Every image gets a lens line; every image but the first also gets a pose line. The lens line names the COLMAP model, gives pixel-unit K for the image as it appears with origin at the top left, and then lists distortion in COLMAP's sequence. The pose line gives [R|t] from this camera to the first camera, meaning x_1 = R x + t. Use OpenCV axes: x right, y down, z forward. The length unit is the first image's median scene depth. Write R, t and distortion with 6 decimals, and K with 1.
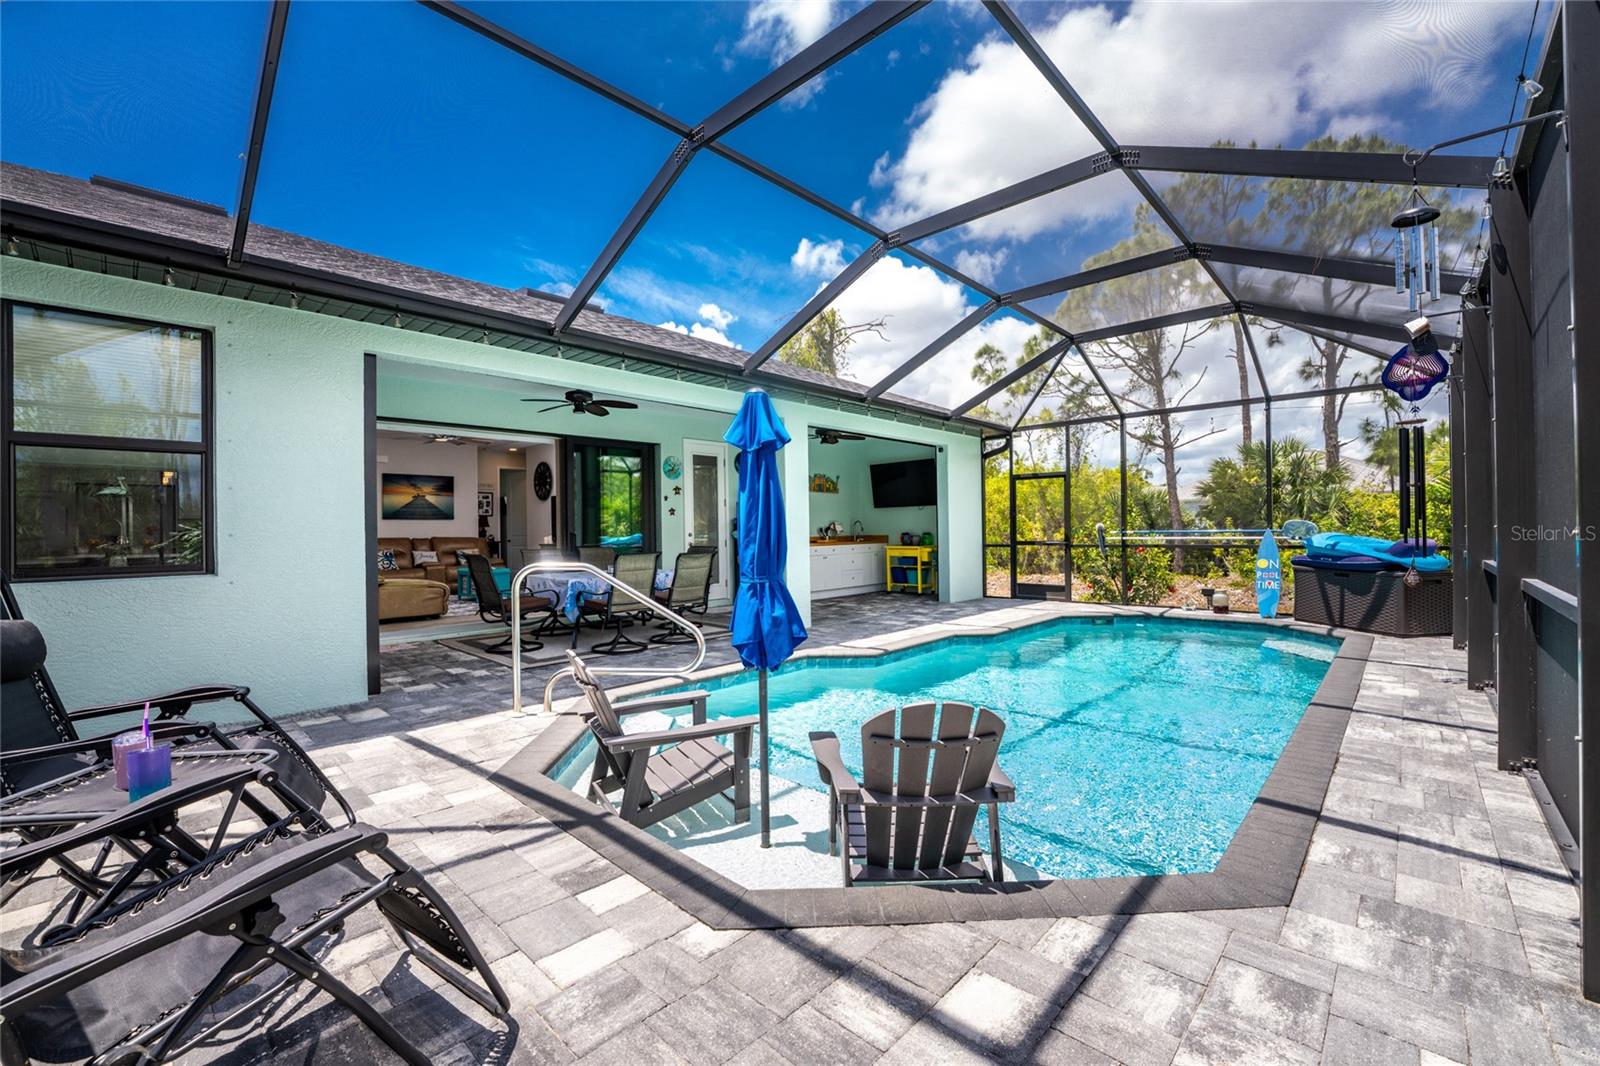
lens RADIAL K [[656.8, 0, 800.0], [0, 656.8, 533.0], [0, 0, 1]] dist [-0.022759, 0.000113]
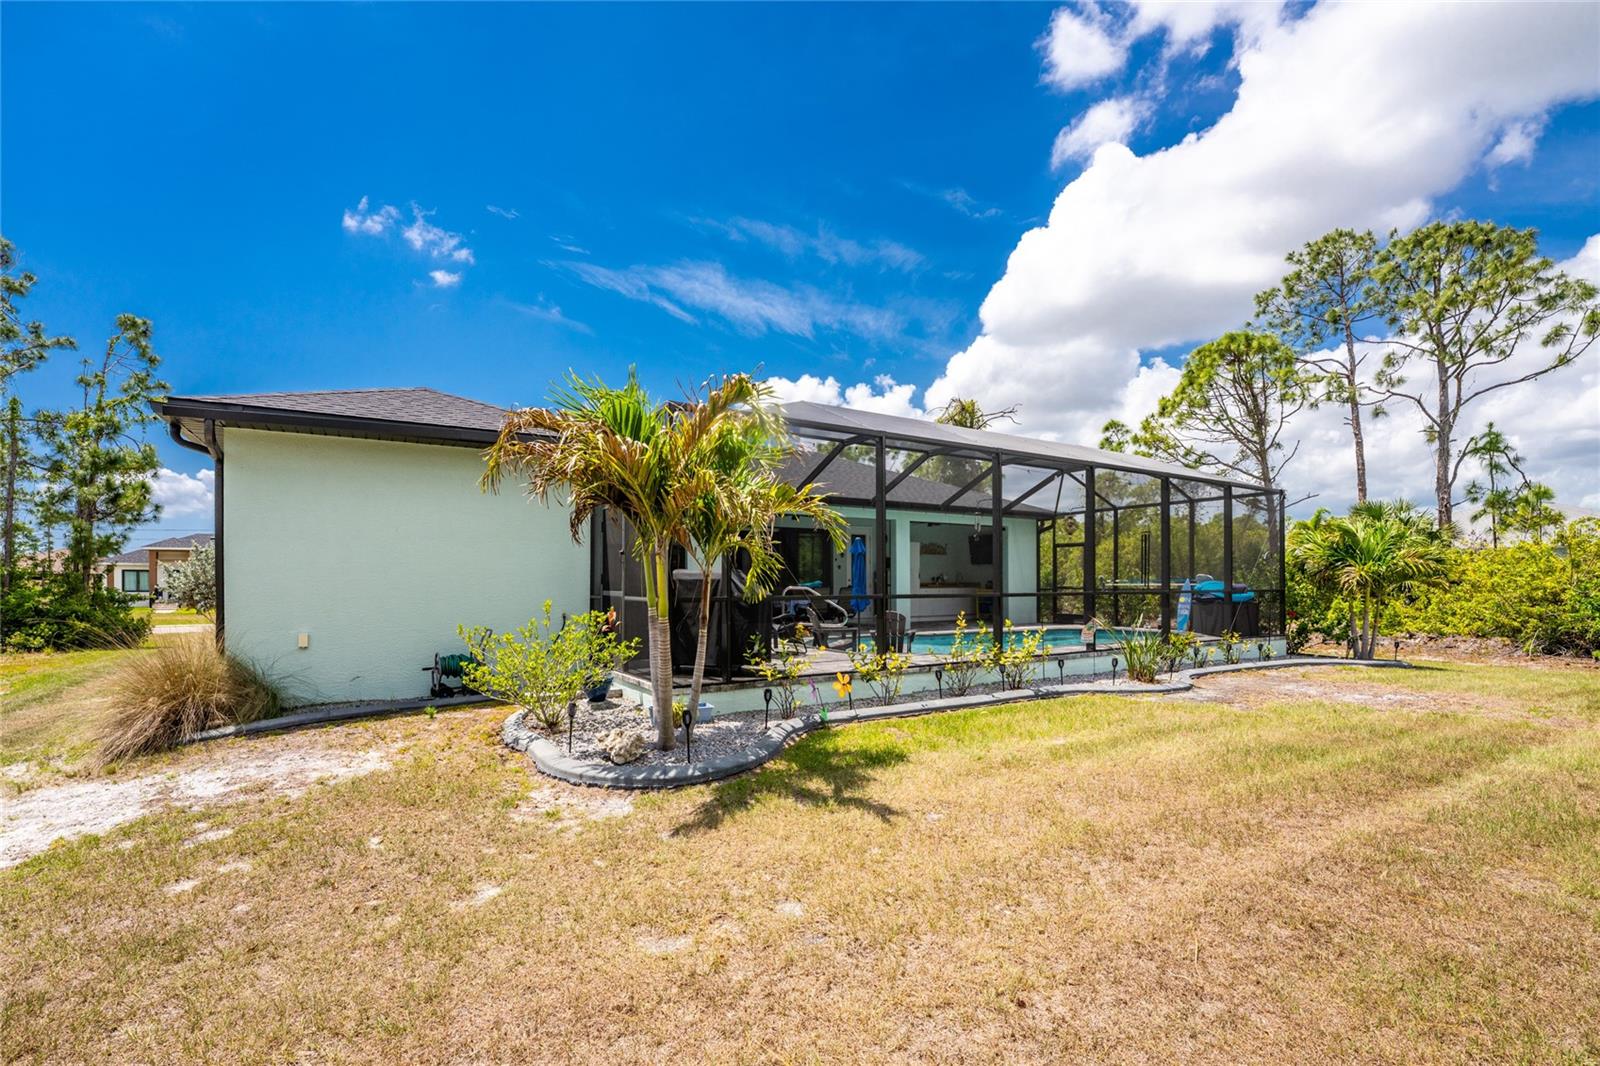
lens RADIAL K [[675.5, 0, 797.3], [0, 675.5, 586.2], [0, 0, 1]] dist [-0.023775, -0.000155]
pose [[0.965531, 0.010700, -0.260068, 0.169054], [-0.010145, 0.999942, 0.003479, 0.013555], [0.260090, -0.000721, 0.965584, -0.787829]]
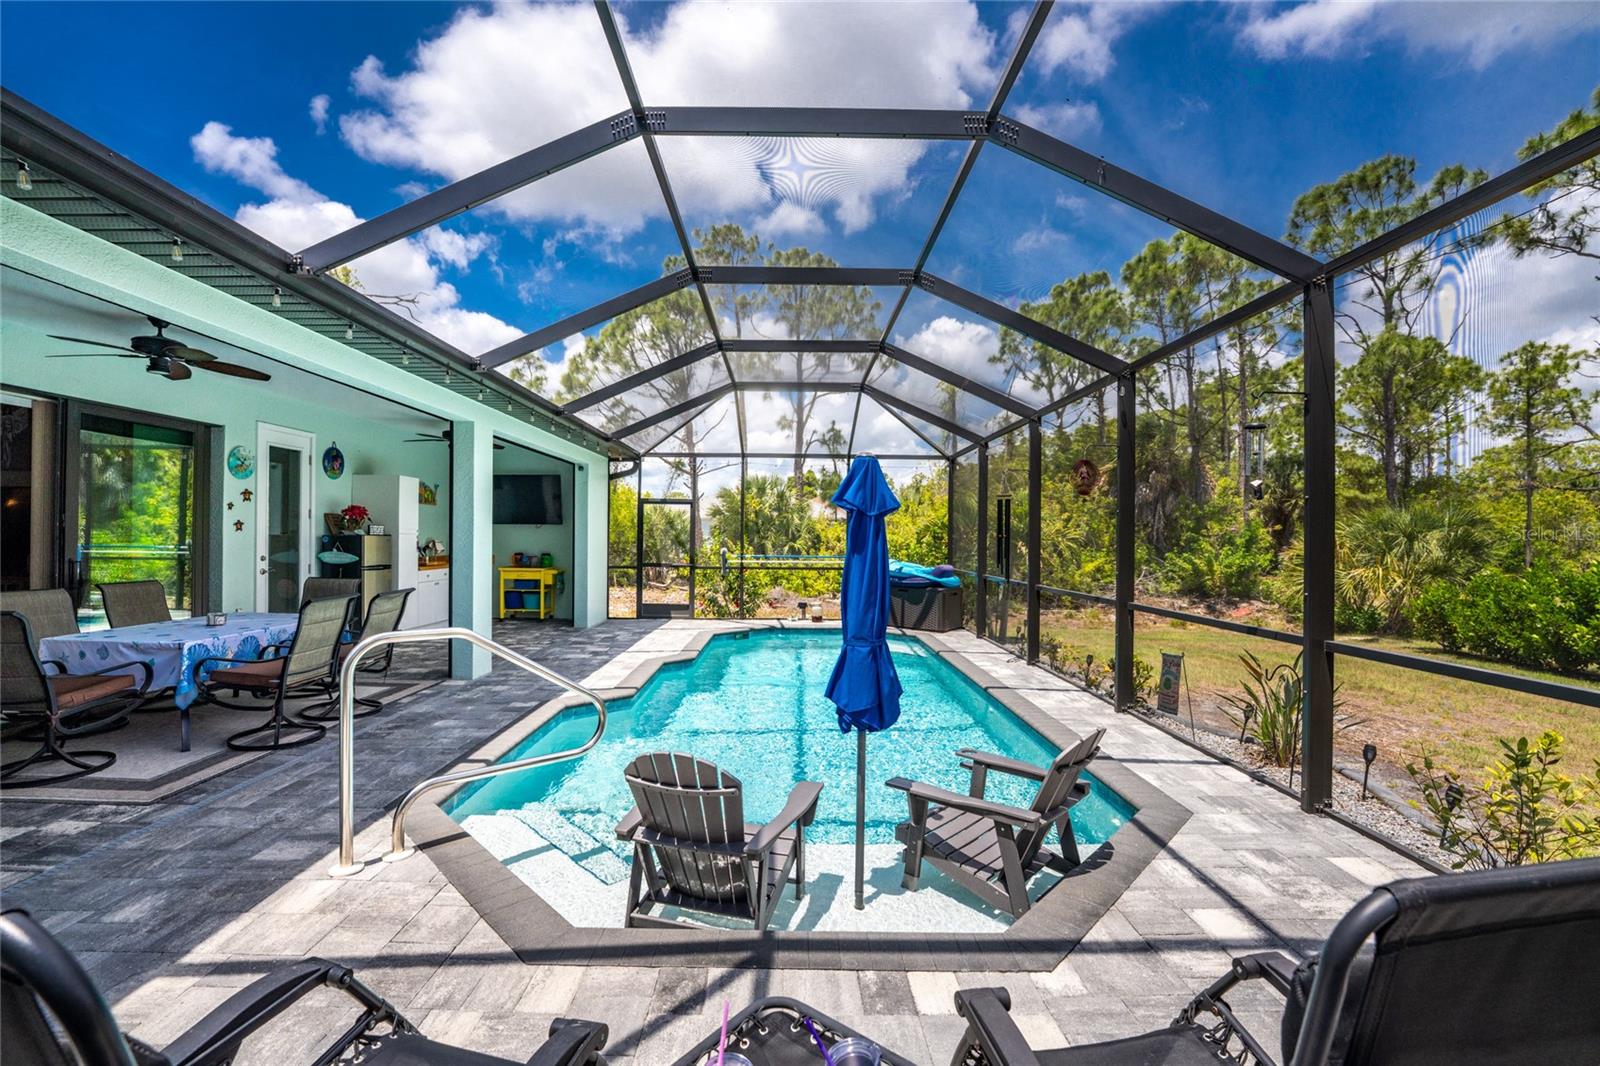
lens RADIAL K [[660.5, 0, 793.1], [0, 660.5, 536.4], [0, 0, 1]] dist [-0.022654, -0.000224]
pose [[0.722471, 0.021665, 0.691062, -0.245698], [-0.016871, 0.999764, -0.013705, -0.021599], [-0.691195, -0.001757, 0.722666, 0.100244]]
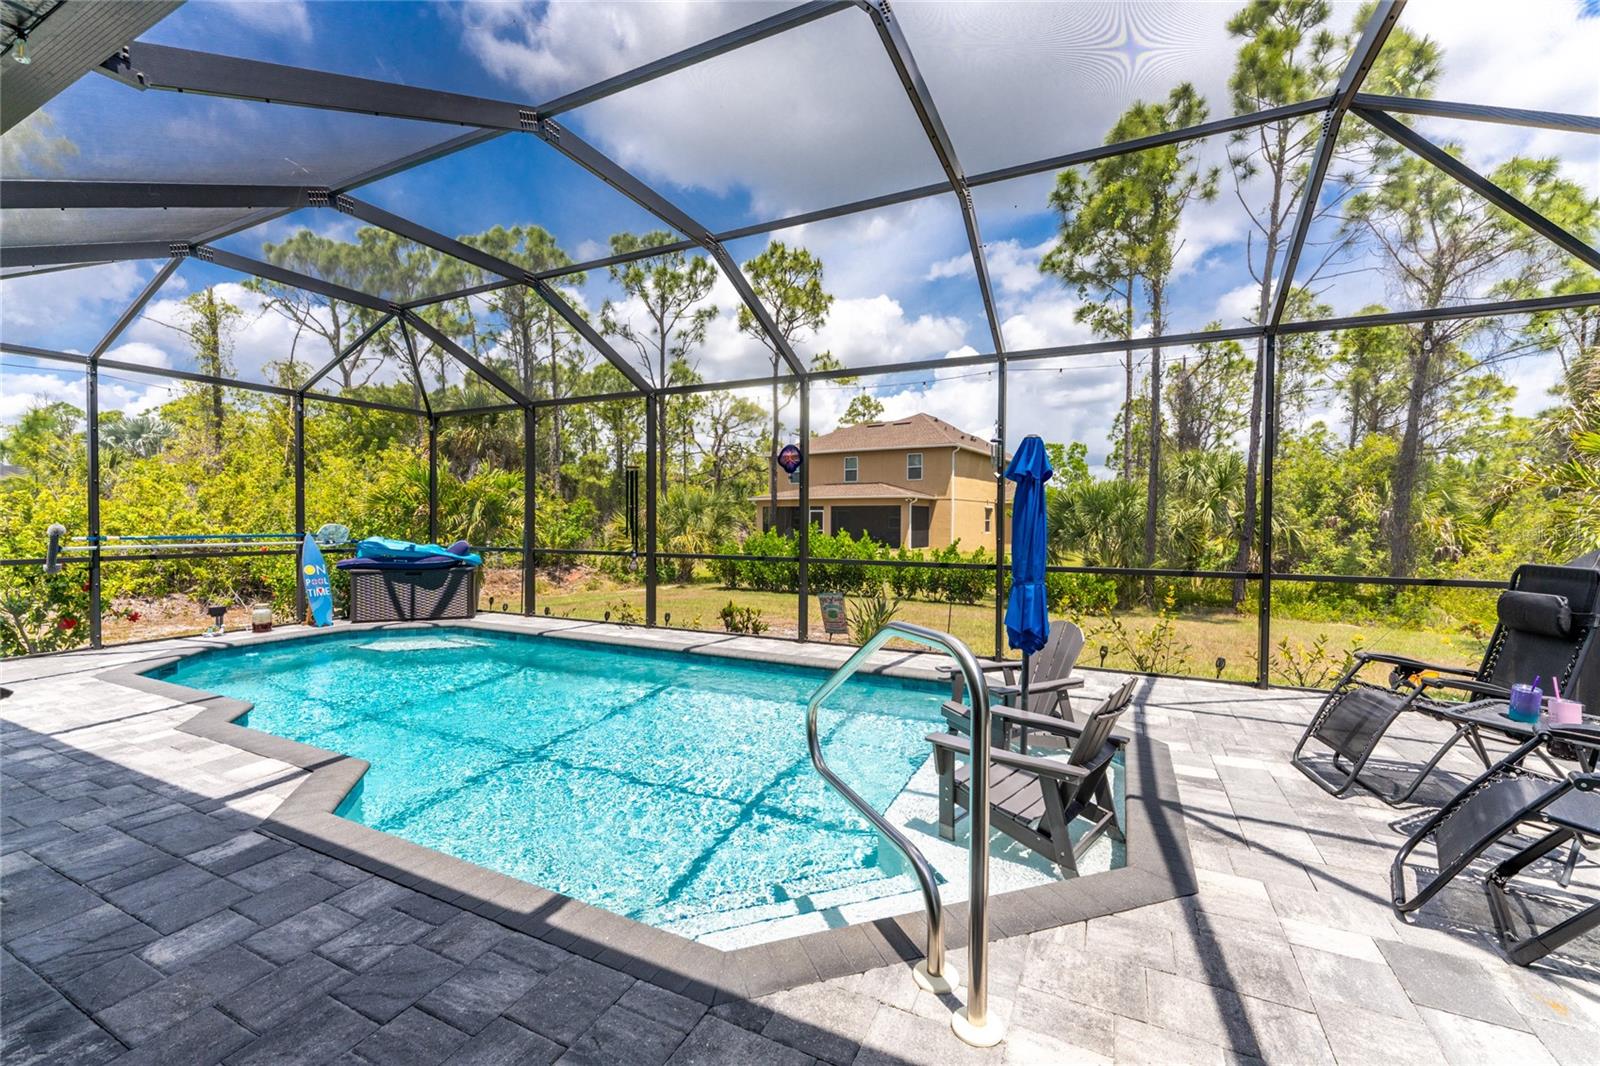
lens RADIAL K [[654.3, 0, 783.4], [0, 654.3, 538.1], [0, 0, 1]] dist [0.010726, -0.000033]
pose [[-0.287774, -0.013793, 0.957599, -0.341054], [0.000136, 0.999896, 0.014443, -0.010859], [-0.957698, 0.004287, -0.287742, 0.537700]]
